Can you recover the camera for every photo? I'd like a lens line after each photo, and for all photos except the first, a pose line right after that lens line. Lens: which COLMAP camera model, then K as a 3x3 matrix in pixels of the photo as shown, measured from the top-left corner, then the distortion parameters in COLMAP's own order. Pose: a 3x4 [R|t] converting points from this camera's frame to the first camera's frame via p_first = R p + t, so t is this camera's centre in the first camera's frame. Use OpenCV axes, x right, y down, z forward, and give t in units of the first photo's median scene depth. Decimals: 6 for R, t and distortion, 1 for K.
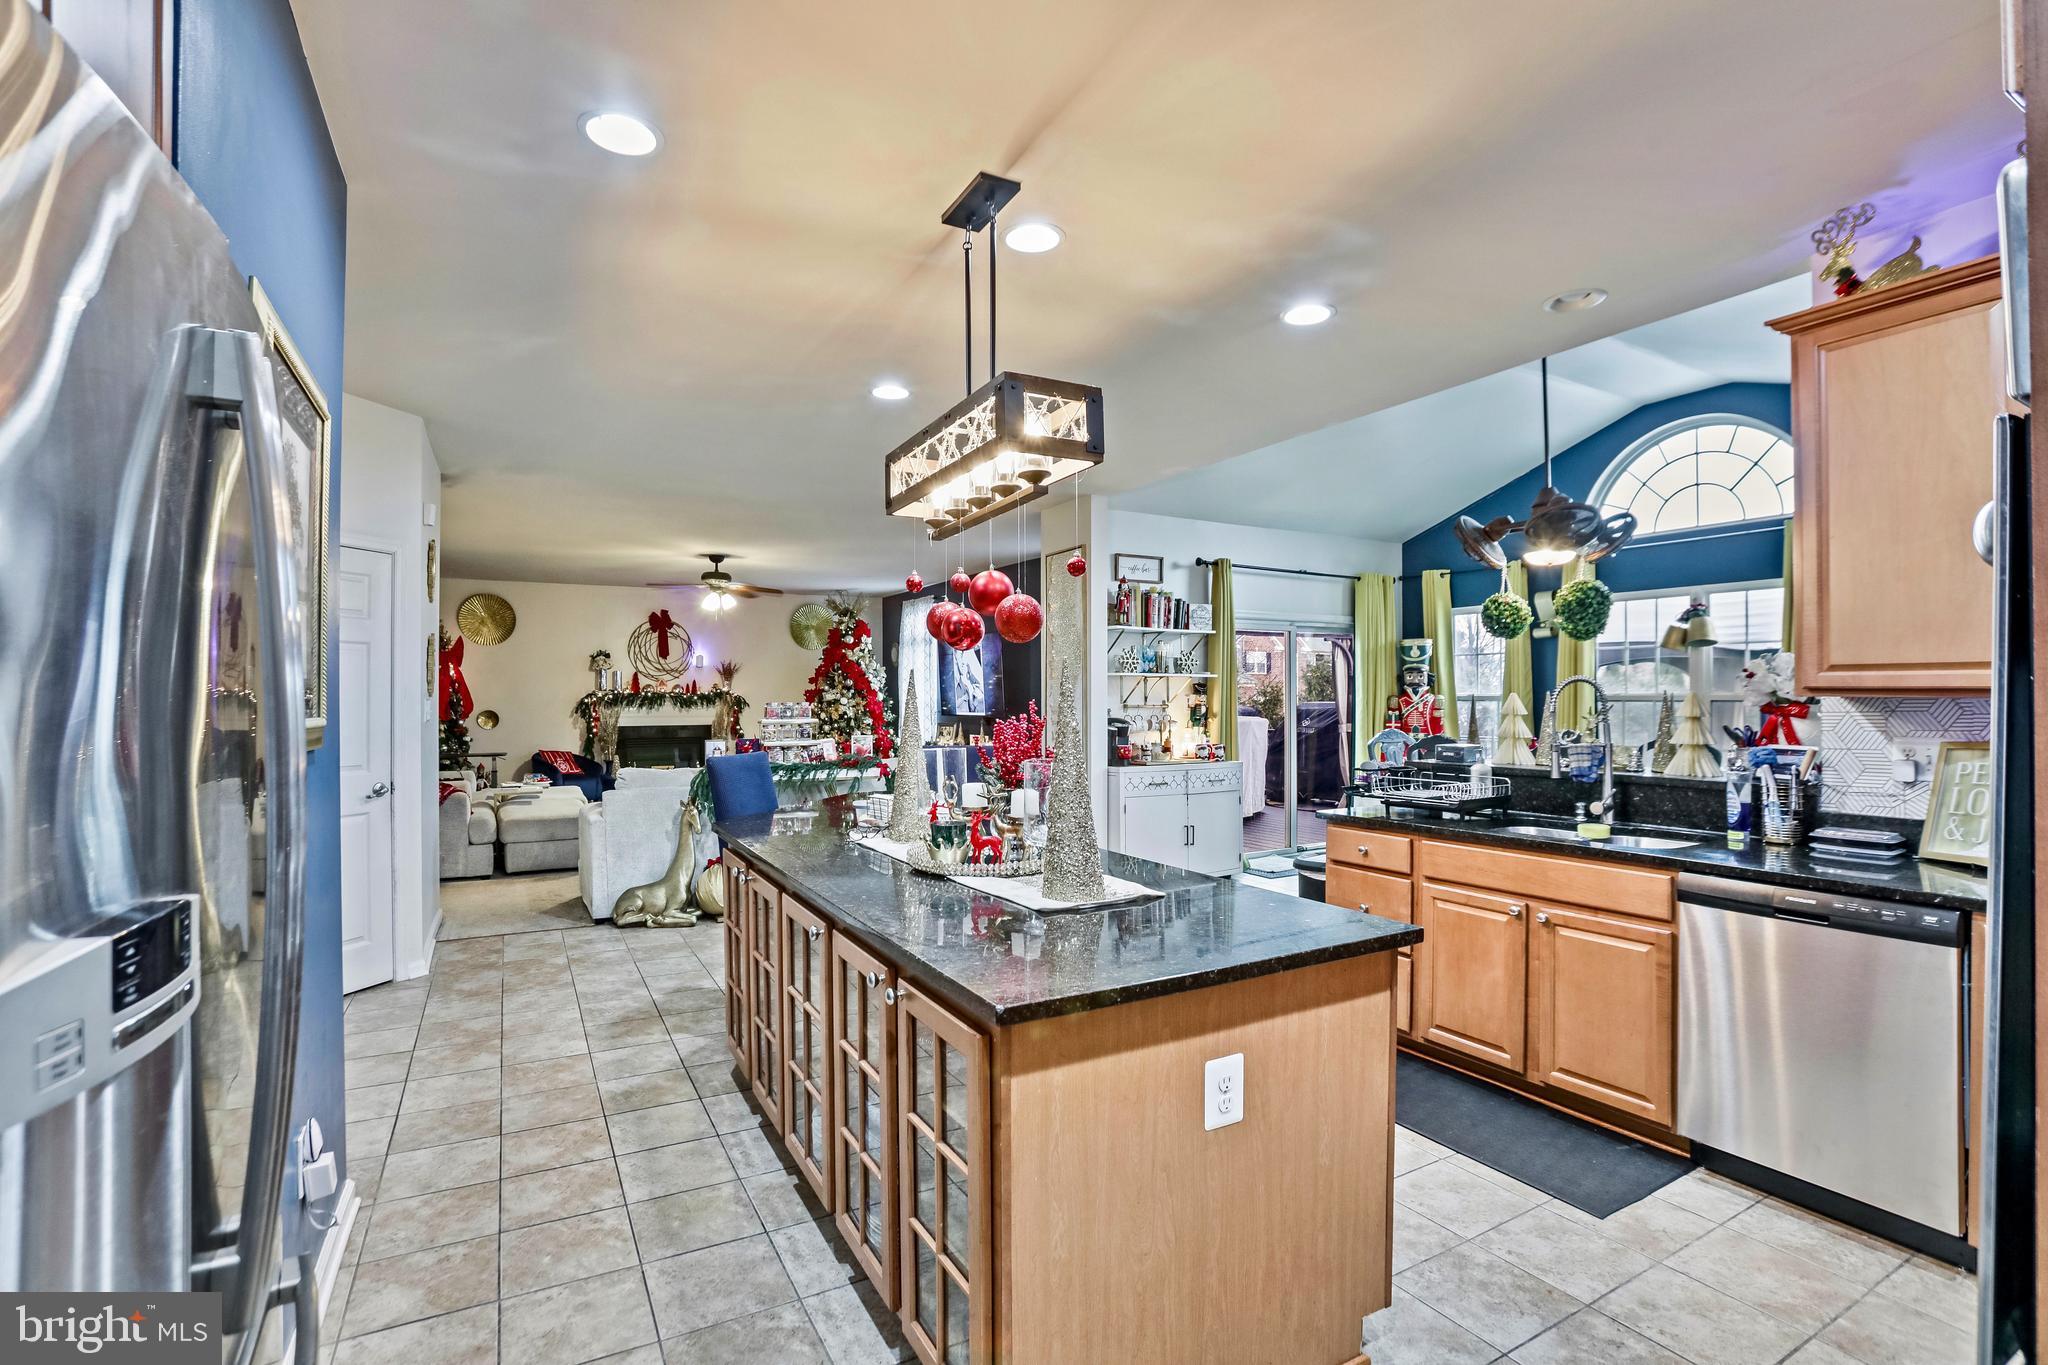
lens RADIAL K [[974.8, 0, 1030.8], [0, 974.8, 706.4], [0, 0, 1]] dist [-0.070577, 0.023144]
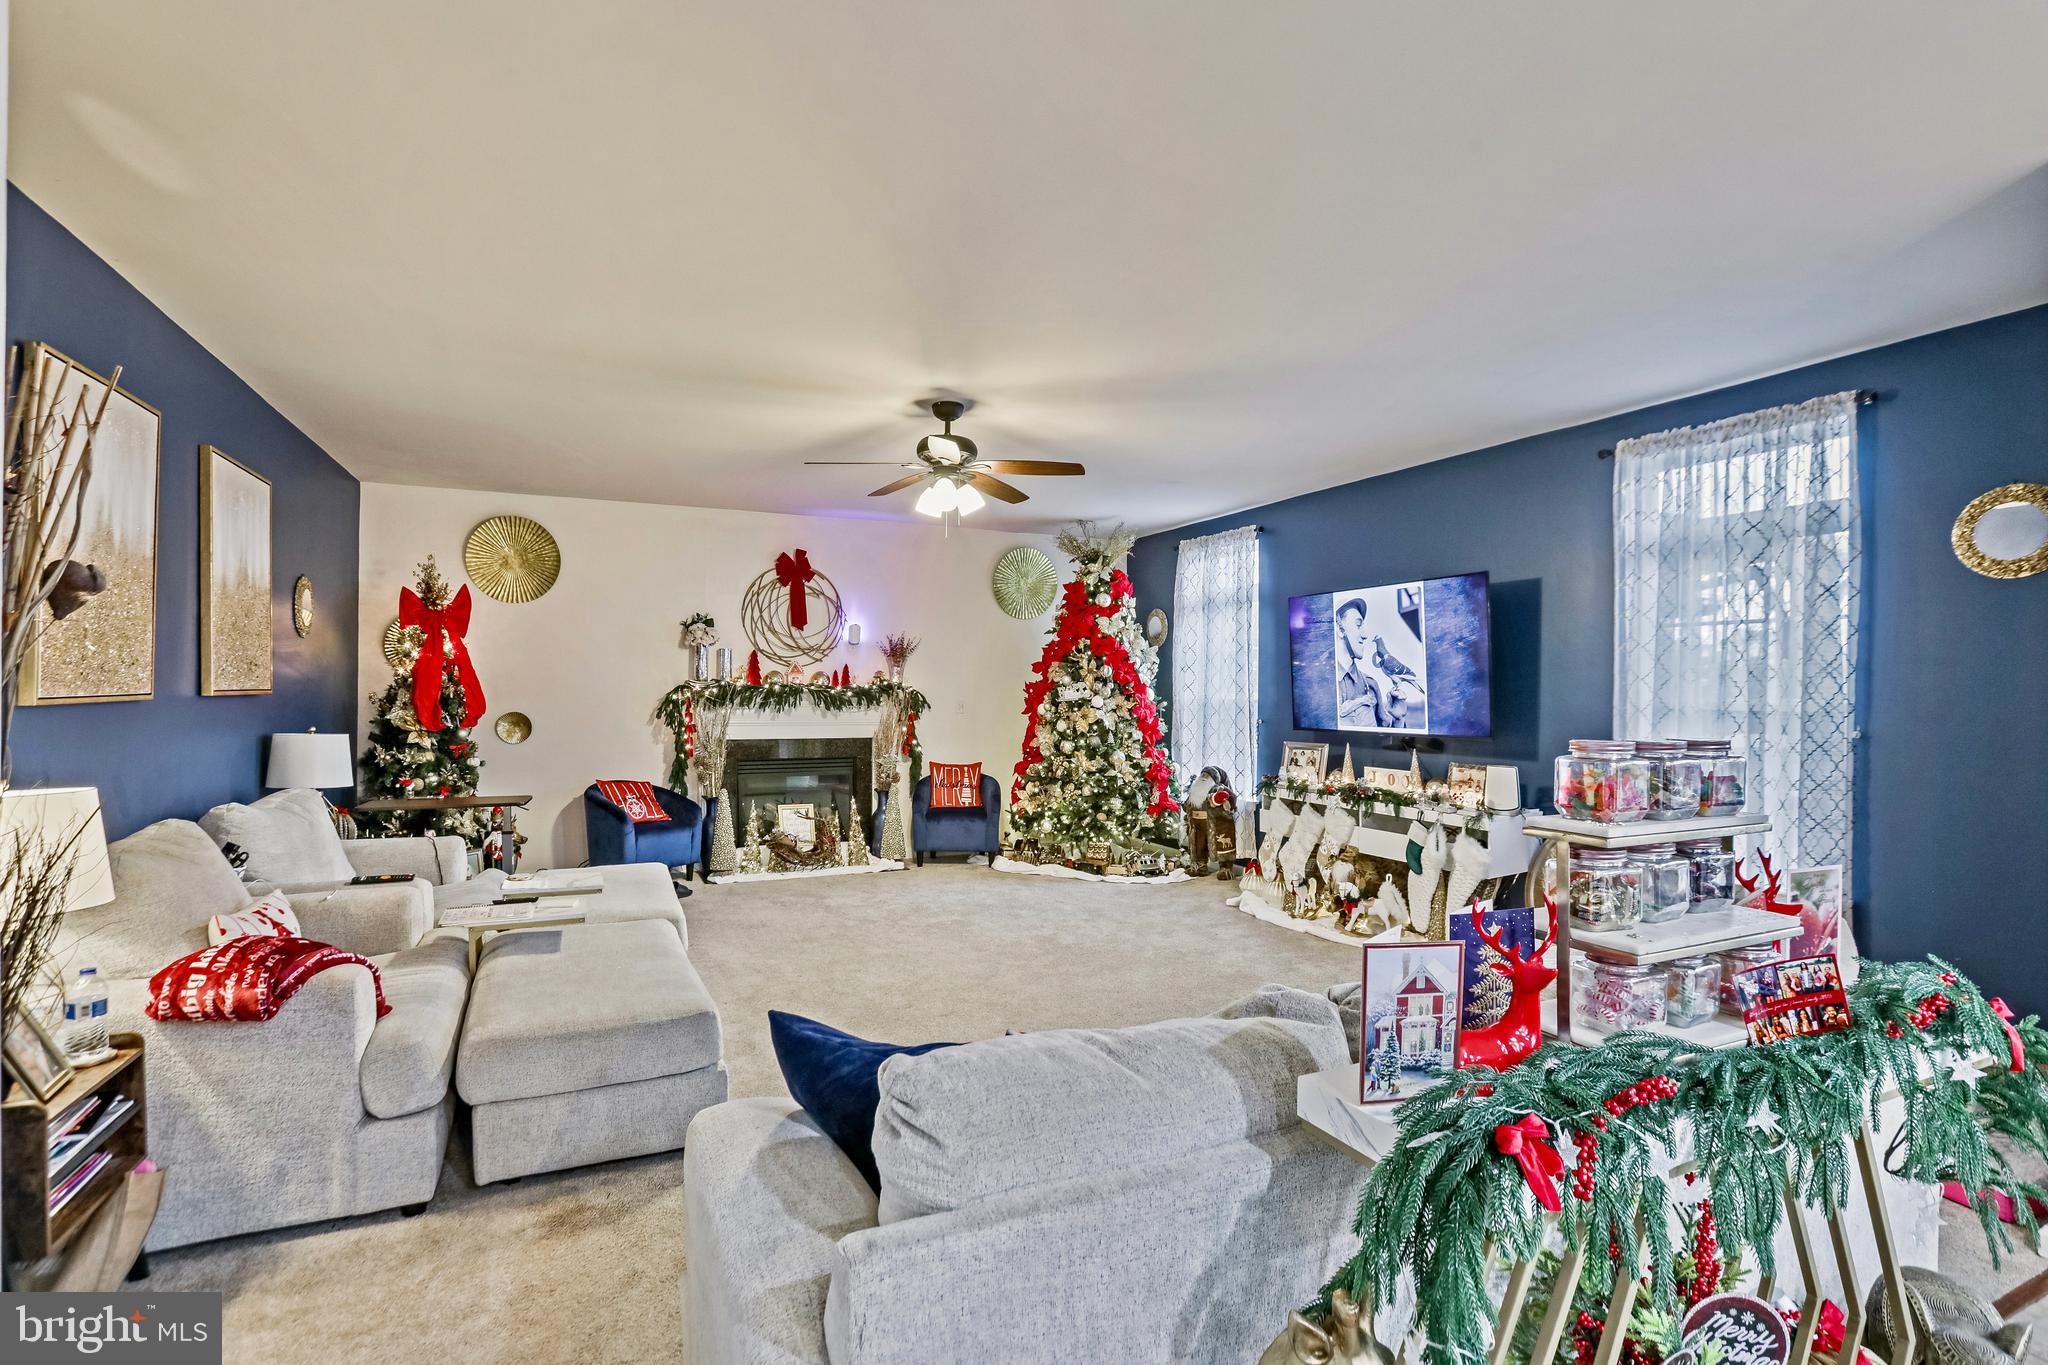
lens RADIAL K [[974.8, 0, 1030.8], [0, 974.8, 706.4], [0, 0, 1]] dist [-0.070577, 0.023144]
pose [[0.997584, 0.011472, -0.068517, -0.199791], [-0.011144, 0.999924, 0.005179, -0.005538], [0.068571, -0.004403, 0.997637, 0.414308]]
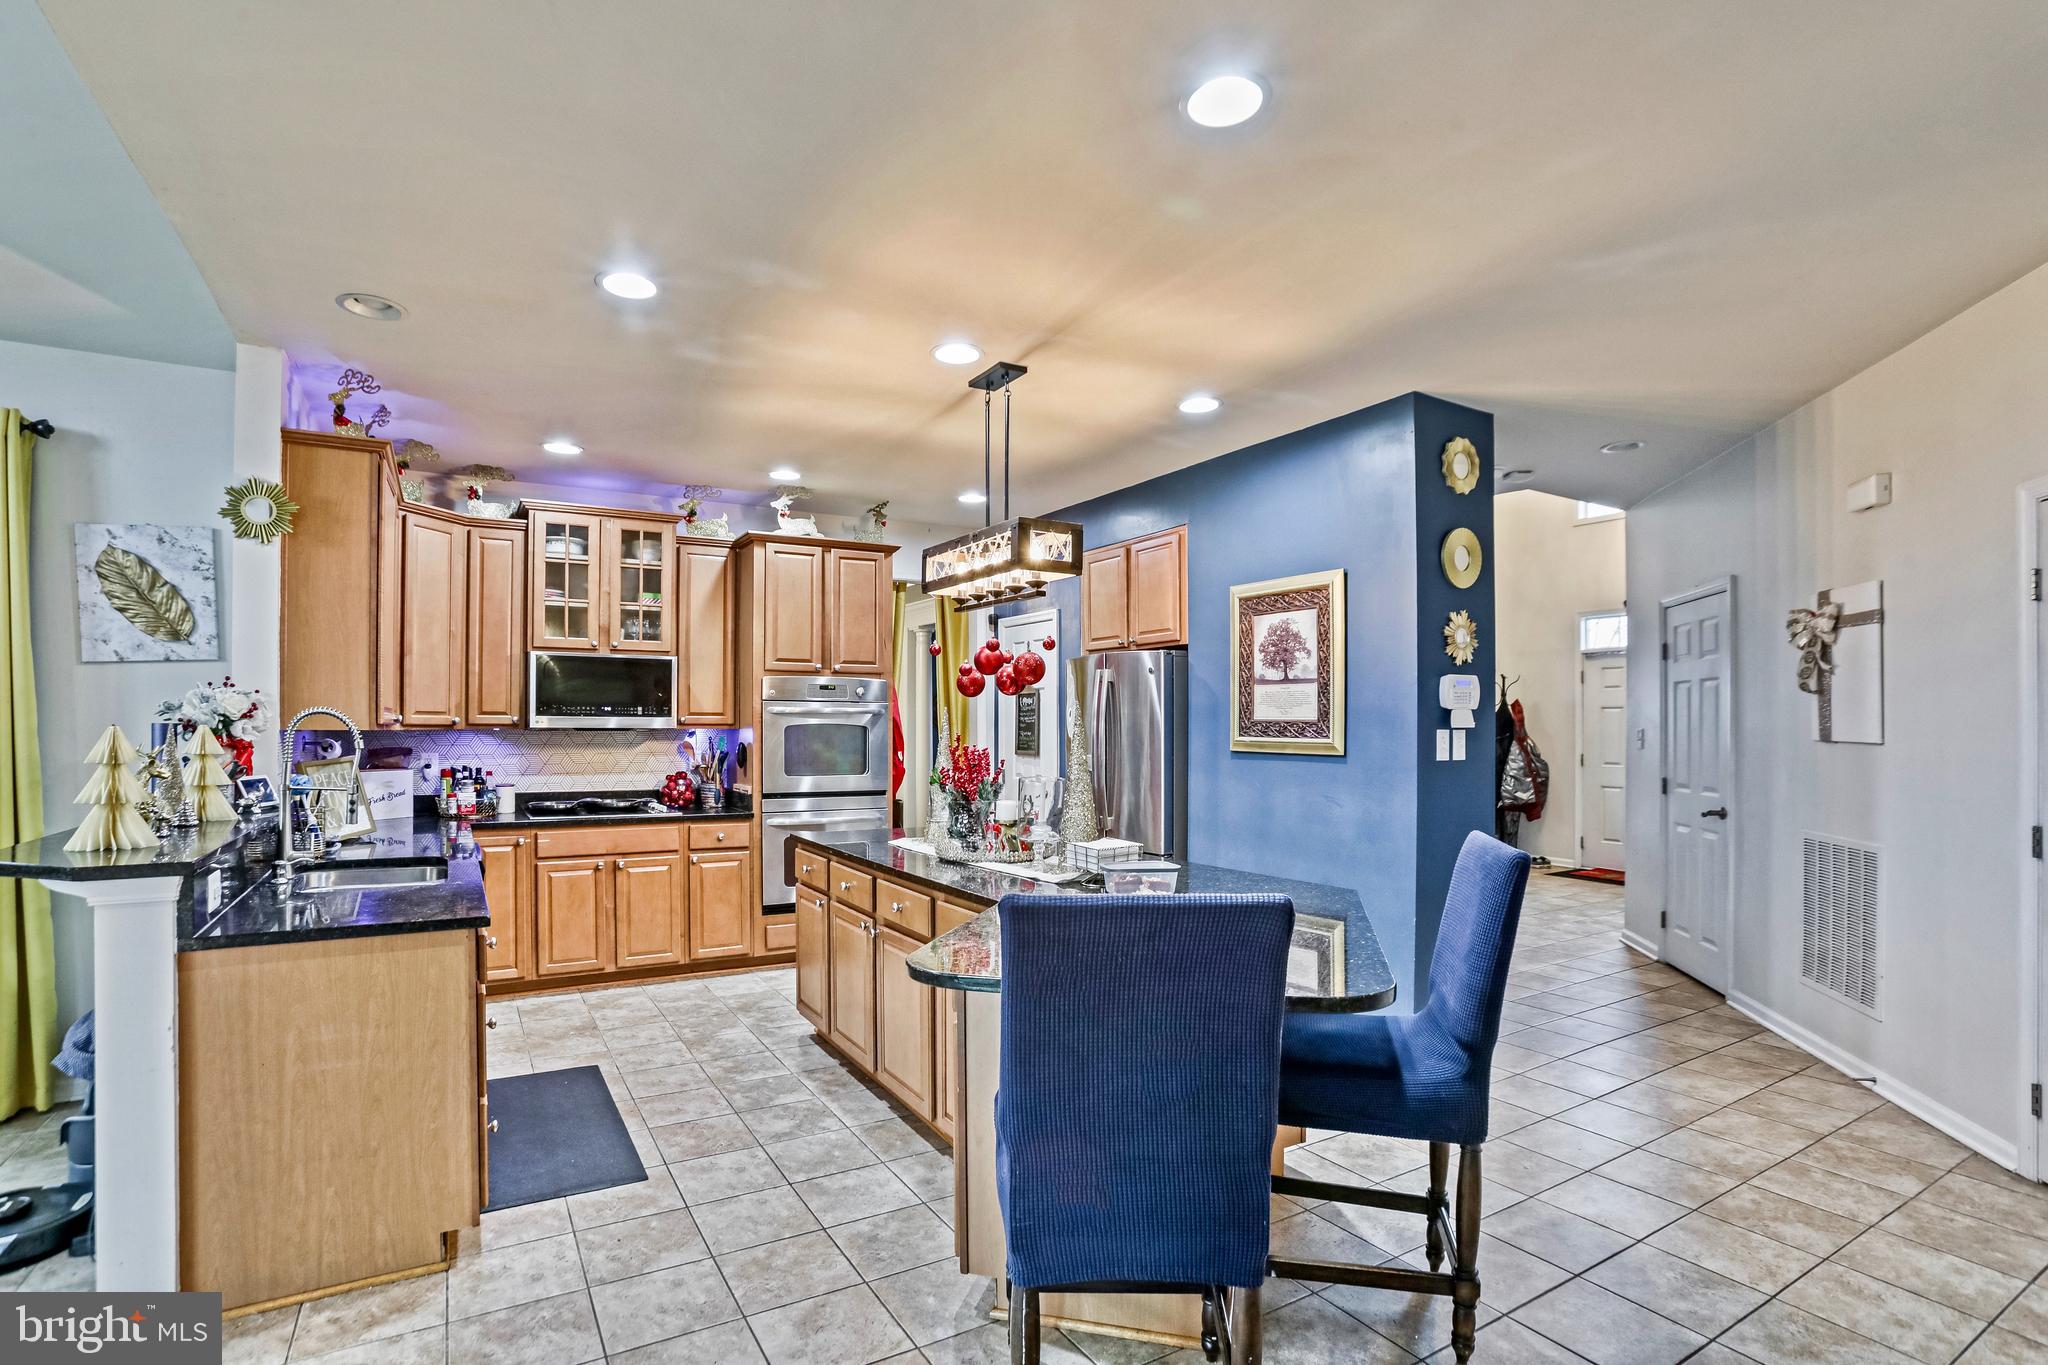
lens RADIAL K [[974.8, 0, 1030.8], [0, 974.8, 706.4], [0, 0, 1]] dist [-0.070577, 0.023144]
pose [[-0.999271, 0.001508, -0.038140, -0.011018], [0.001753, 0.999978, -0.006390, -0.008550], [0.038130, -0.006452, -0.999252, 0.561602]]
